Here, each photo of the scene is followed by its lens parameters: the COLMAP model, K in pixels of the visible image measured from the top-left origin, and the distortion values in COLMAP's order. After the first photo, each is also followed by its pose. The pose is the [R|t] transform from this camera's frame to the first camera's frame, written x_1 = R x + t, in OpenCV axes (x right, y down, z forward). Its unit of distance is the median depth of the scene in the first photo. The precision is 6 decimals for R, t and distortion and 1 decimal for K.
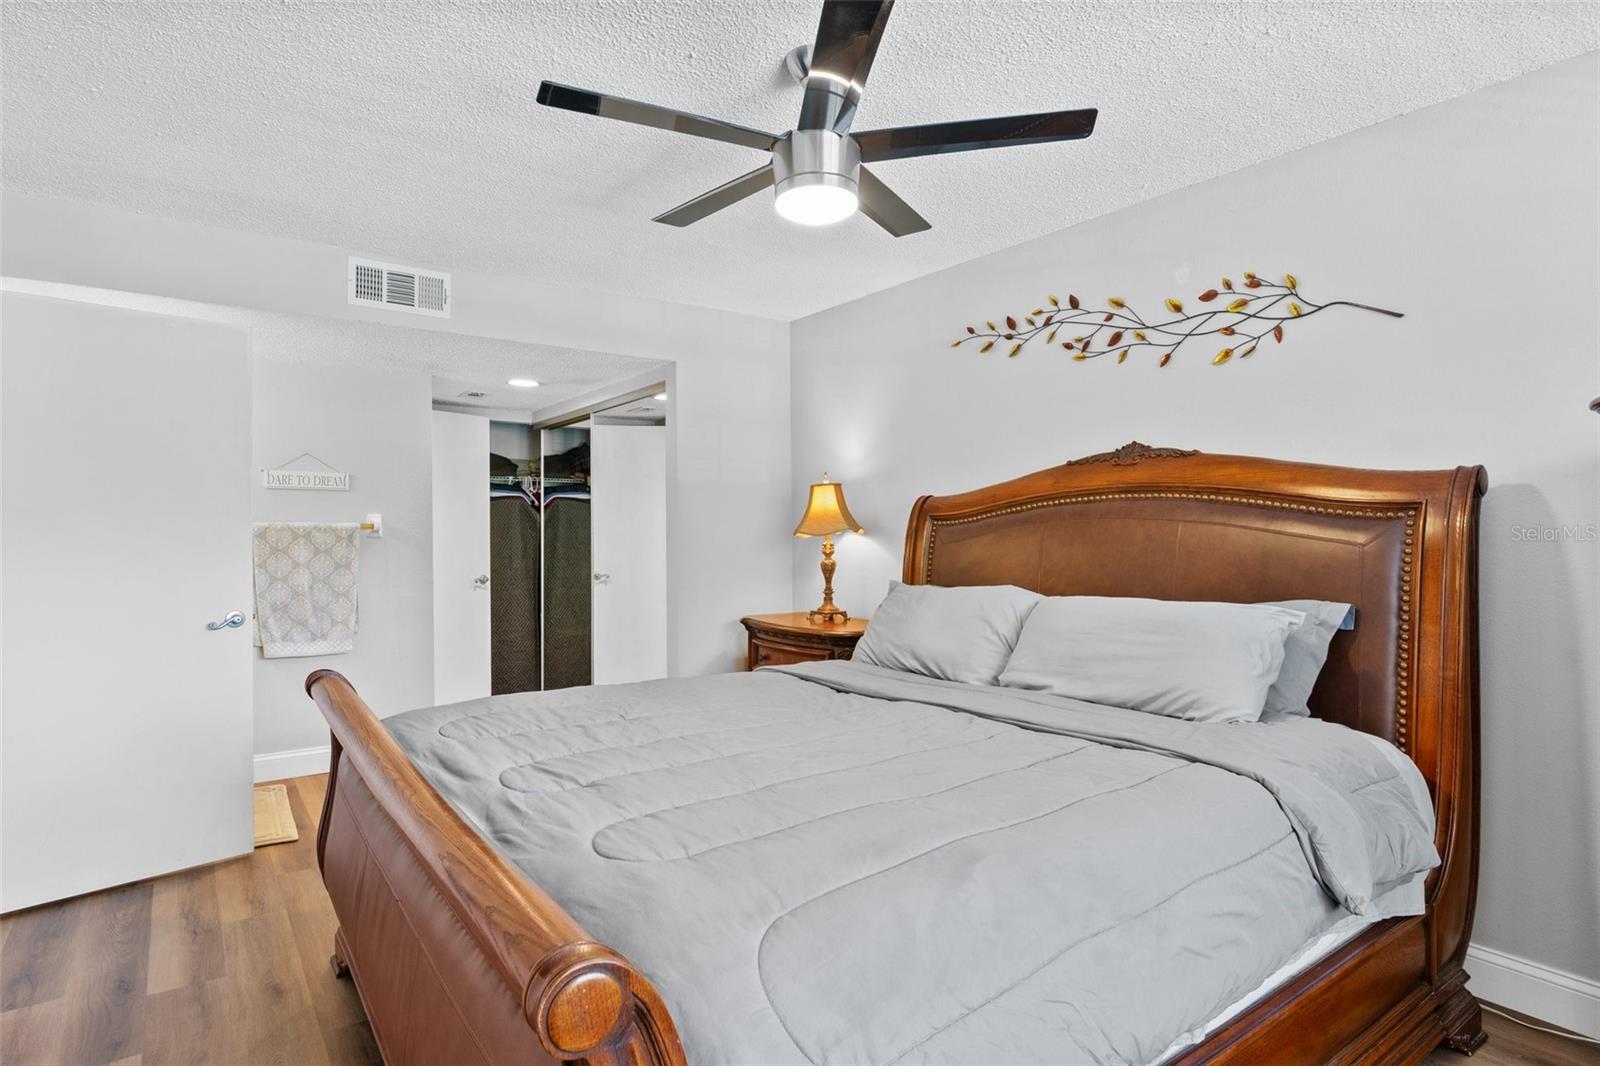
lens RADIAL K [[851.1, 0, 800.0], [0, 851.1, 533.0], [0, 0, 1]] dist [-0.001370, -0.000154]
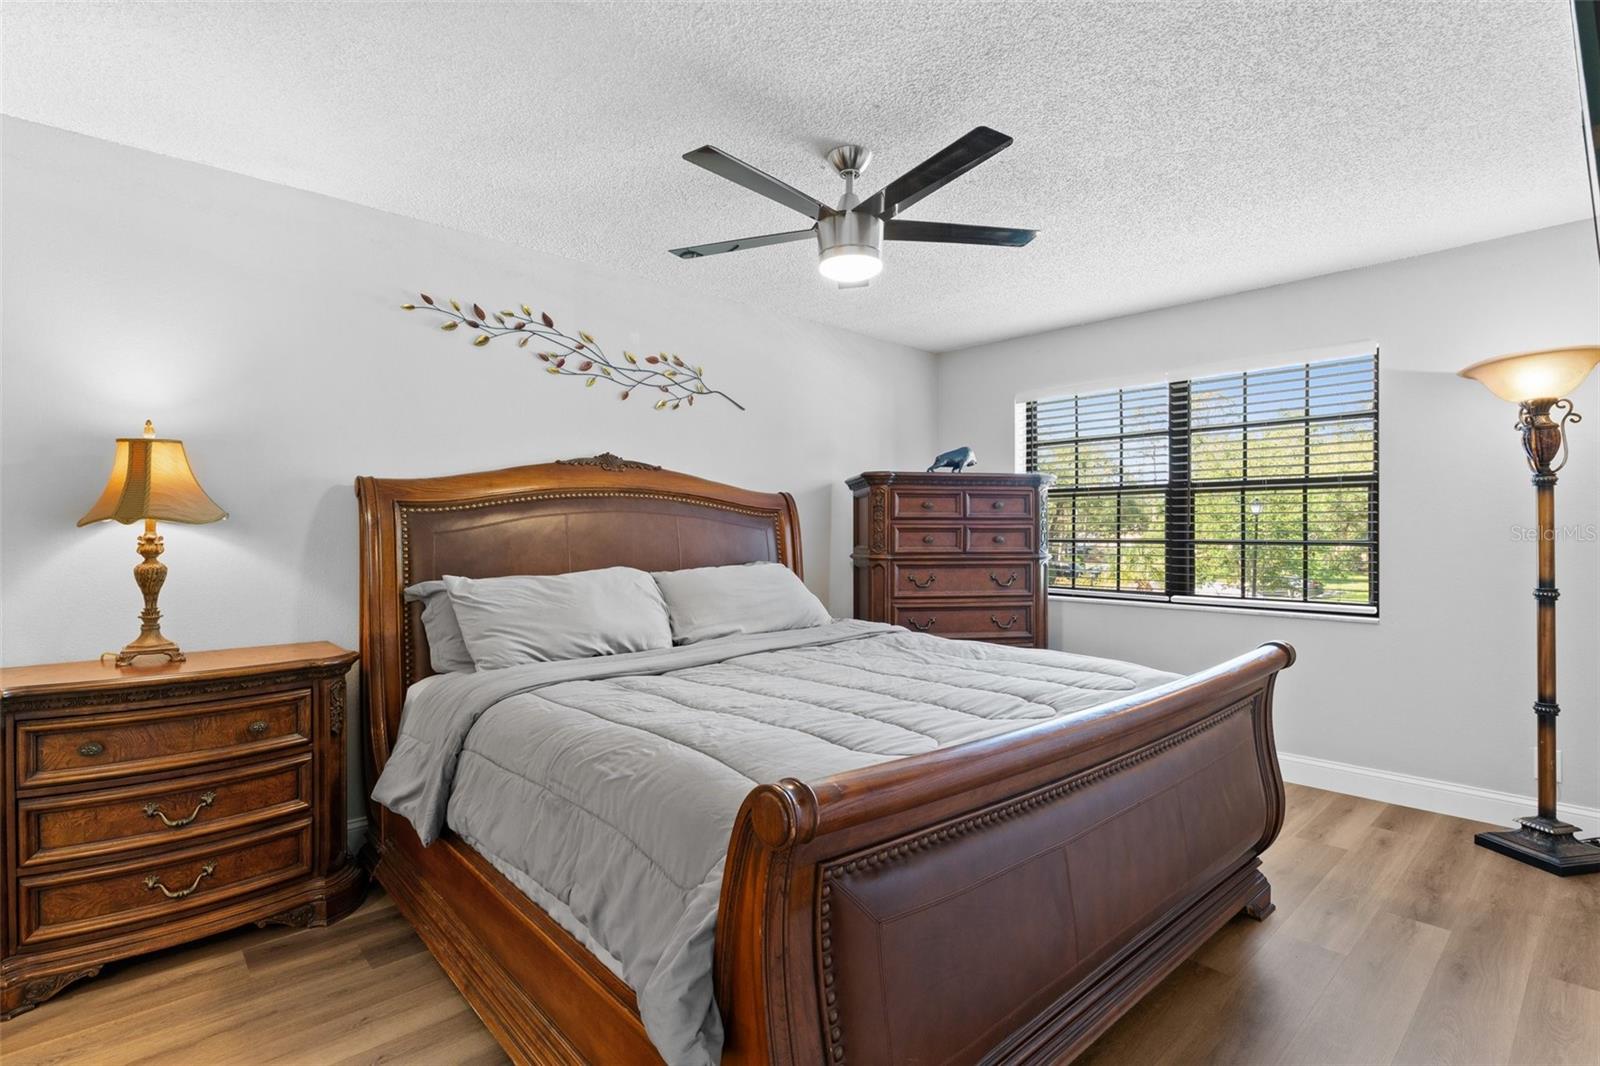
lens RADIAL K [[764.6, 0, 800.0], [0, 764.6, 533.0], [0, 0, 1]] dist [-0.000054, -0.000239]
pose [[-0.104273, 0.000956, 0.994548, -0.760892], [0.003310, 0.999994, -0.000614, 0.015551], [-0.994543, 0.003228, -0.104276, 0.803118]]
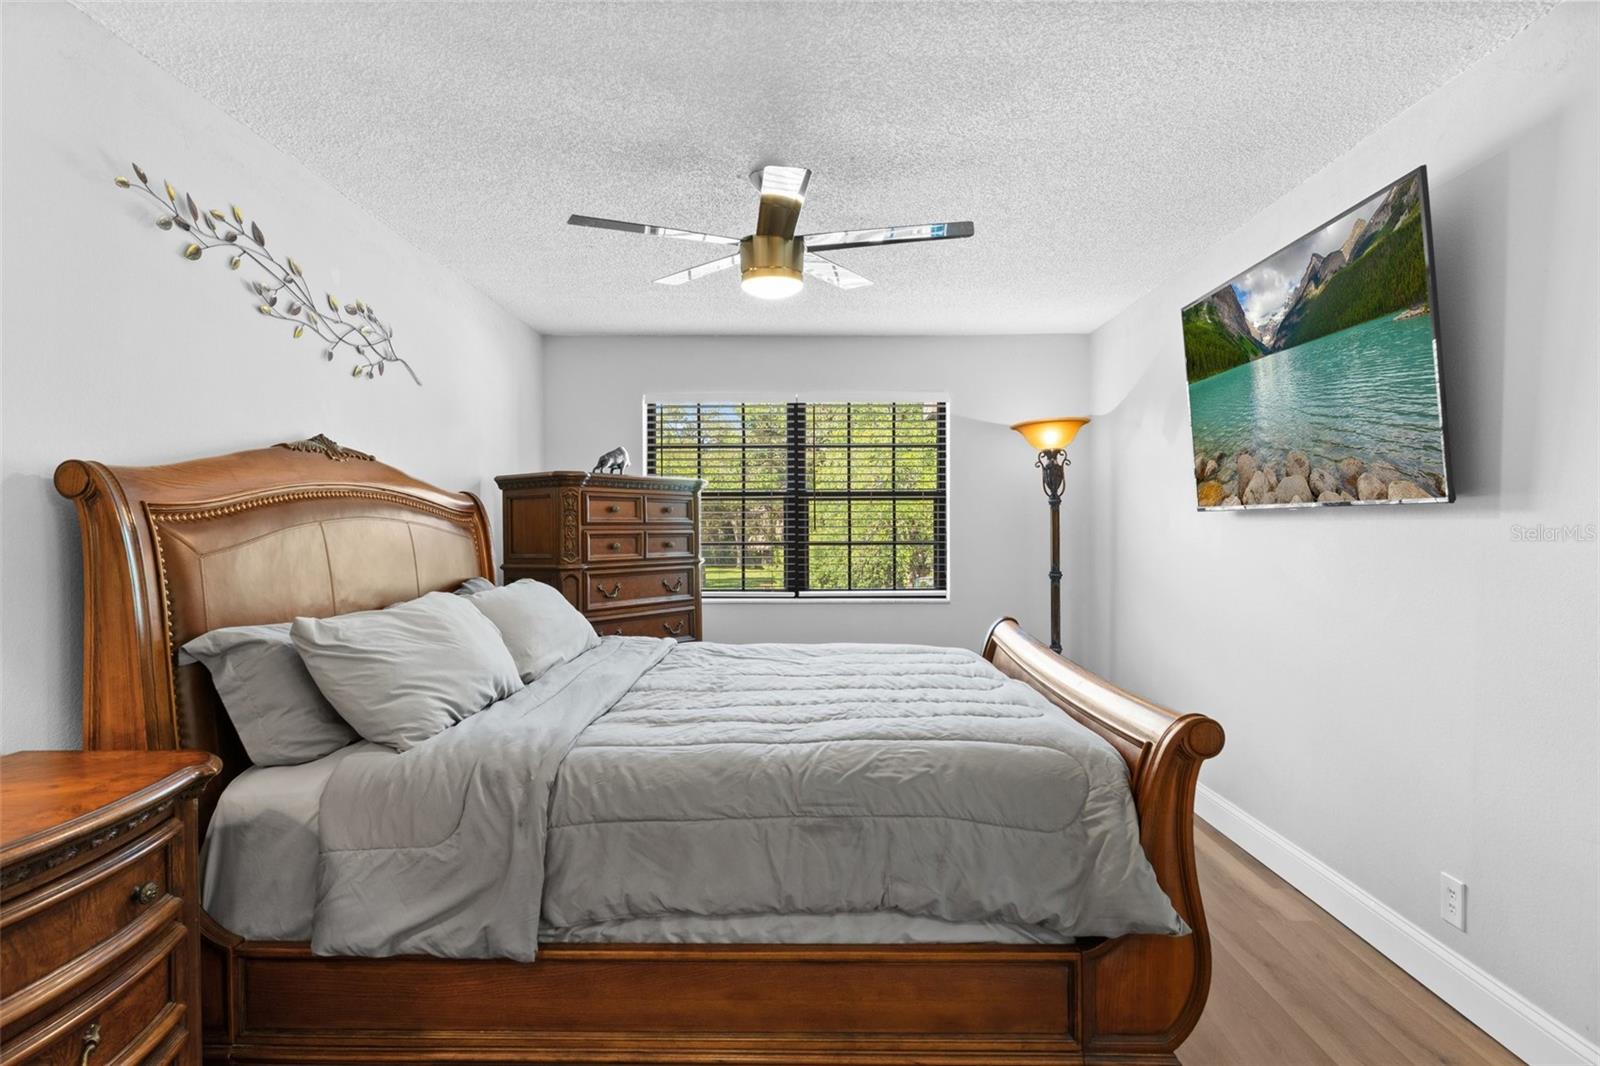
lens RADIAL K [[893.8, 0, 800.0], [0, 893.8, 533.0], [0, 0, 1]] dist [0.001367, 0.000442]
pose [[-0.797445, 0.002150, 0.603388, -0.578871], [0.009581, 0.999913, 0.009099, -0.004560], [-0.603315, 0.013037, -0.797396, 1.408187]]
